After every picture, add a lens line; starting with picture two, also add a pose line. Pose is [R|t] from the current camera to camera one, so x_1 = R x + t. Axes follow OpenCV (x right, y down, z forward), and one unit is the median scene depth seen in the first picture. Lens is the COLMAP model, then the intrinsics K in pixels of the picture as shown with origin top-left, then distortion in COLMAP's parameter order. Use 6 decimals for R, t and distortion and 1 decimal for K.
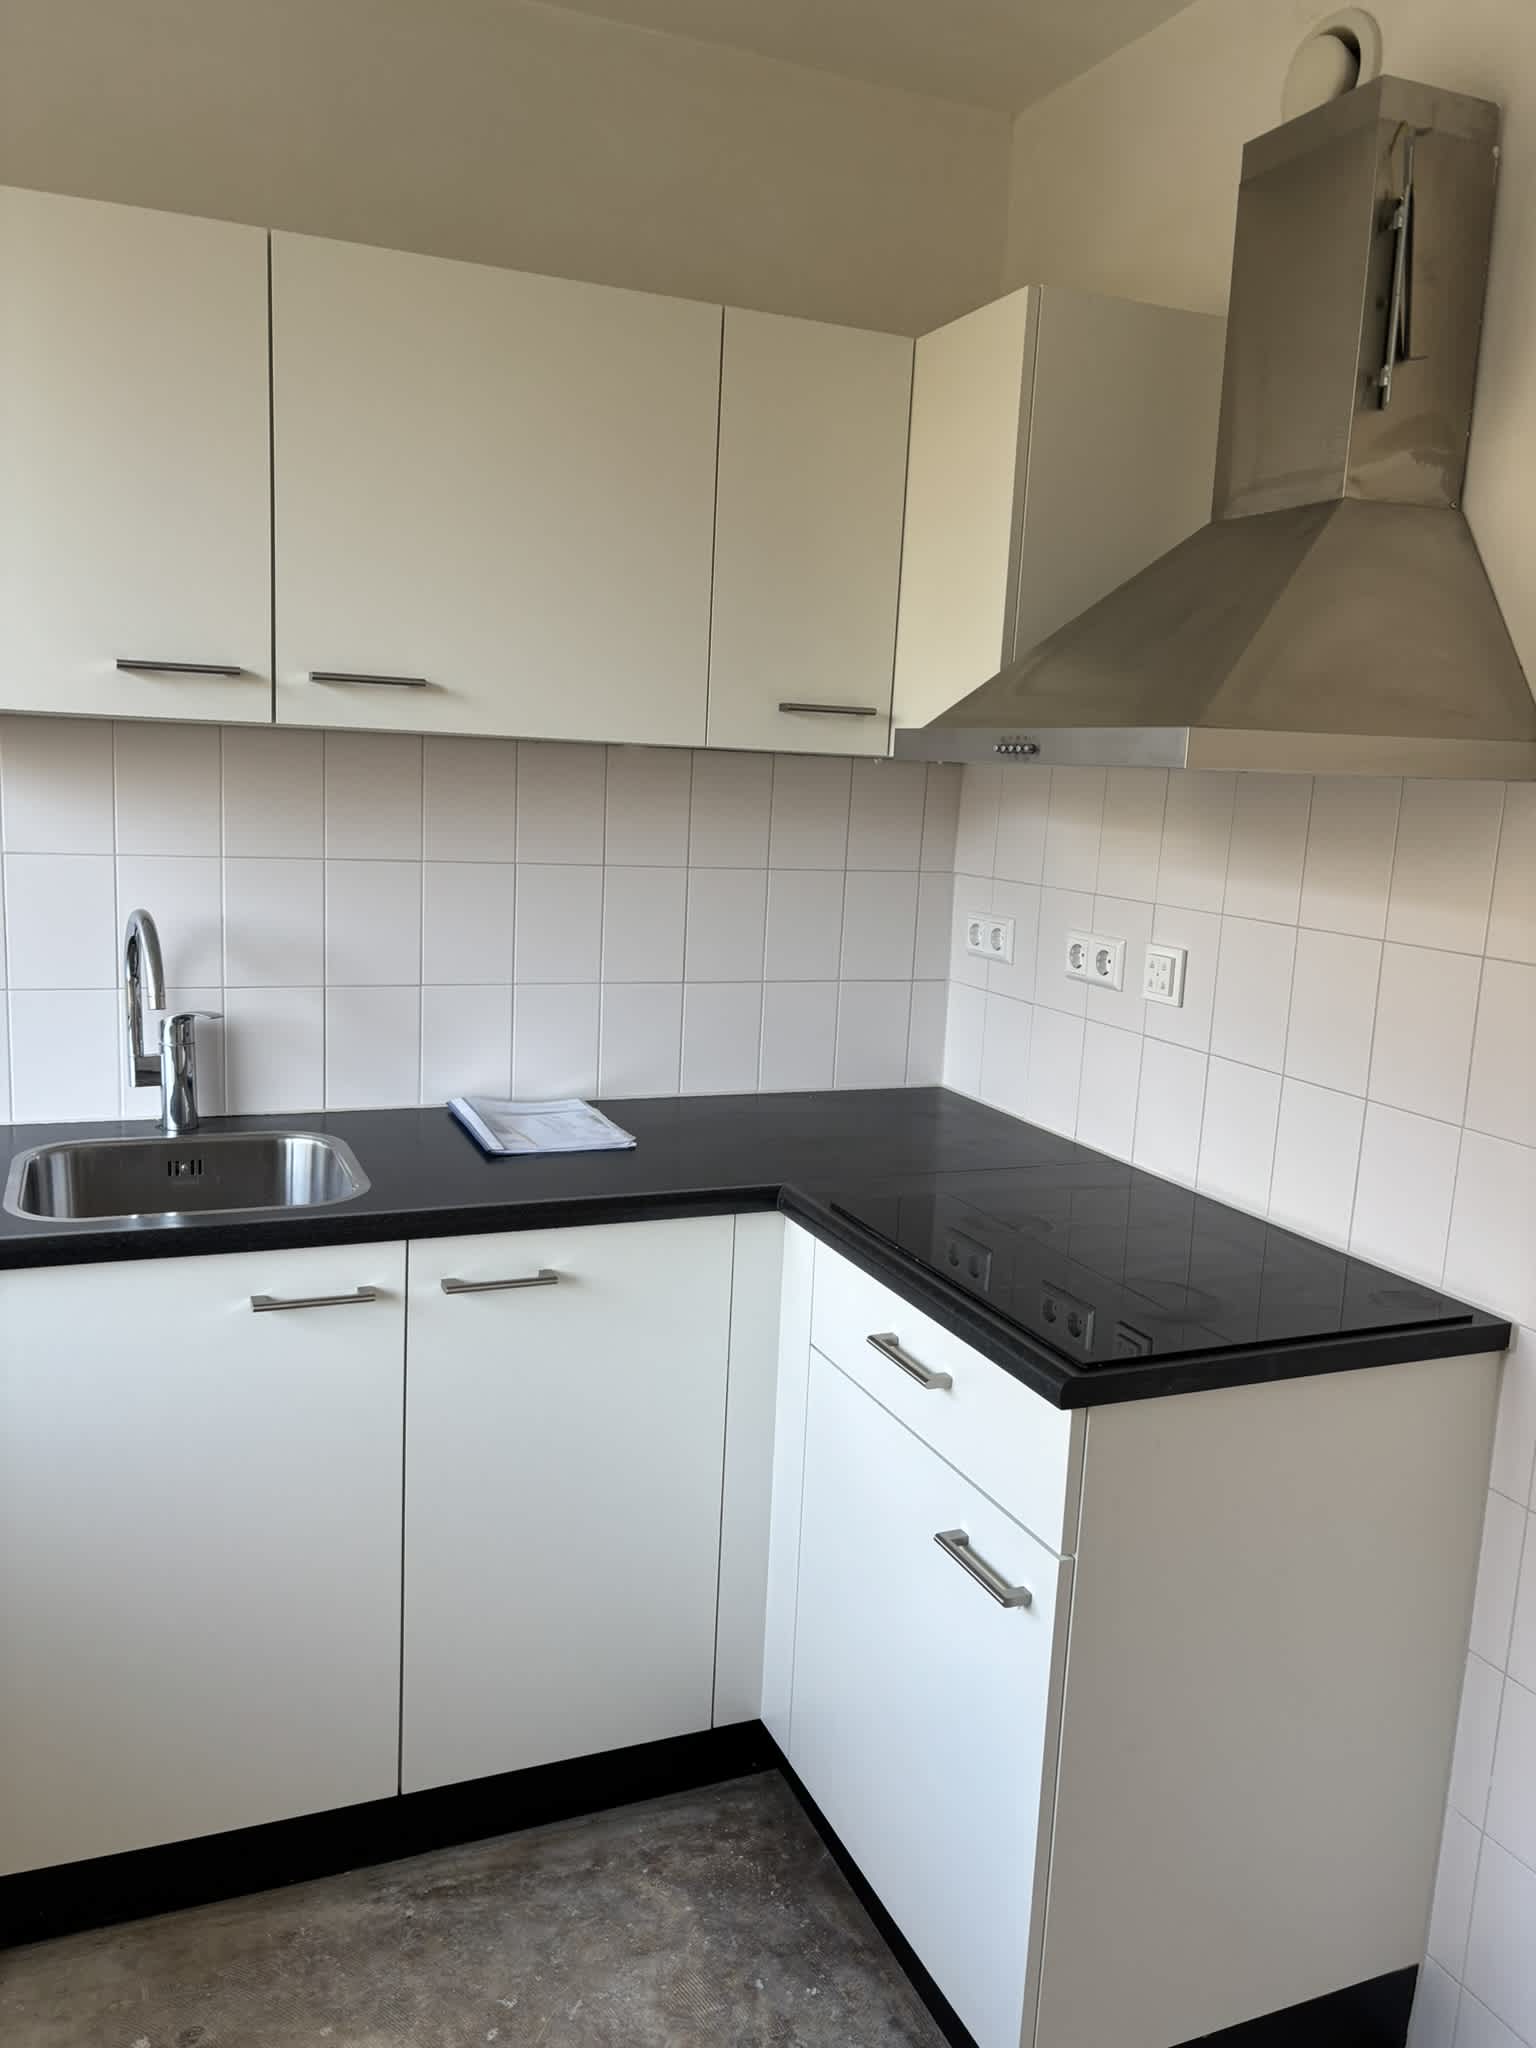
lens RADIAL K [[1556.7, 0, 768.0], [0, 1556.7, 1024.0], [0, 0, 1]] dist [-0.012644, -0.011091]
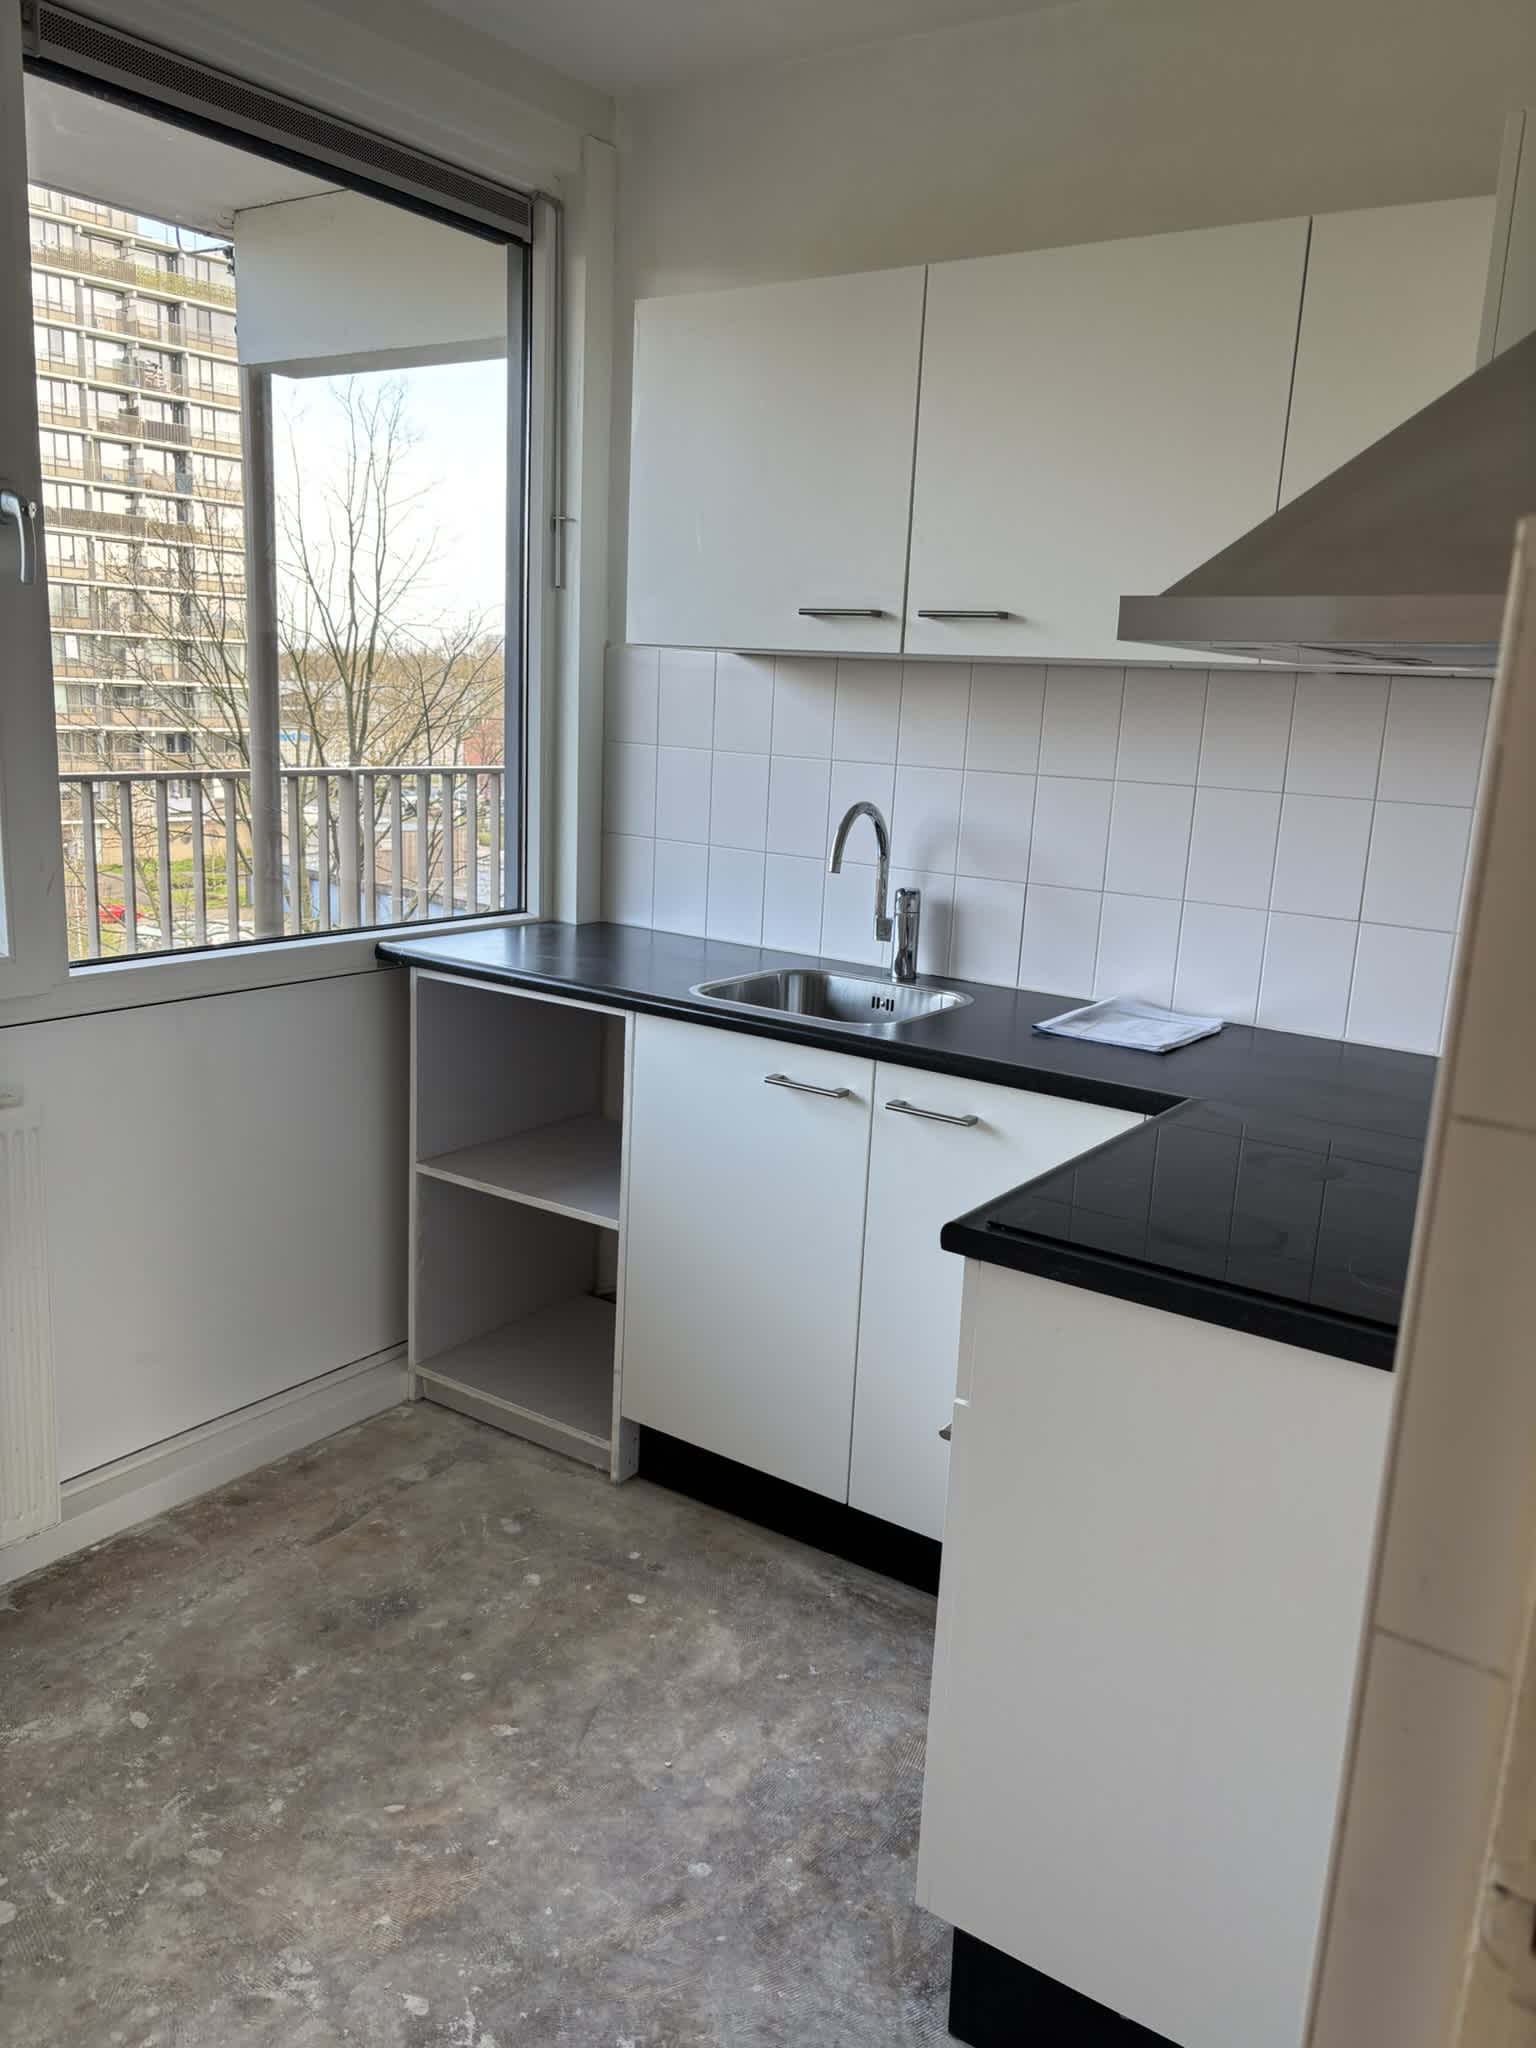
lens RADIAL K [[1571.2, 0, 769.1], [0, 1571.2, 1058.2], [0, 0, 1]] dist [0.007748, 0.001621]
pose [[0.538540, 0.177016, -0.823796, 0.751448], [-0.166402, 0.980772, 0.101965, 0.020583], [0.826005, 0.082170, 0.557641, 0.209625]]
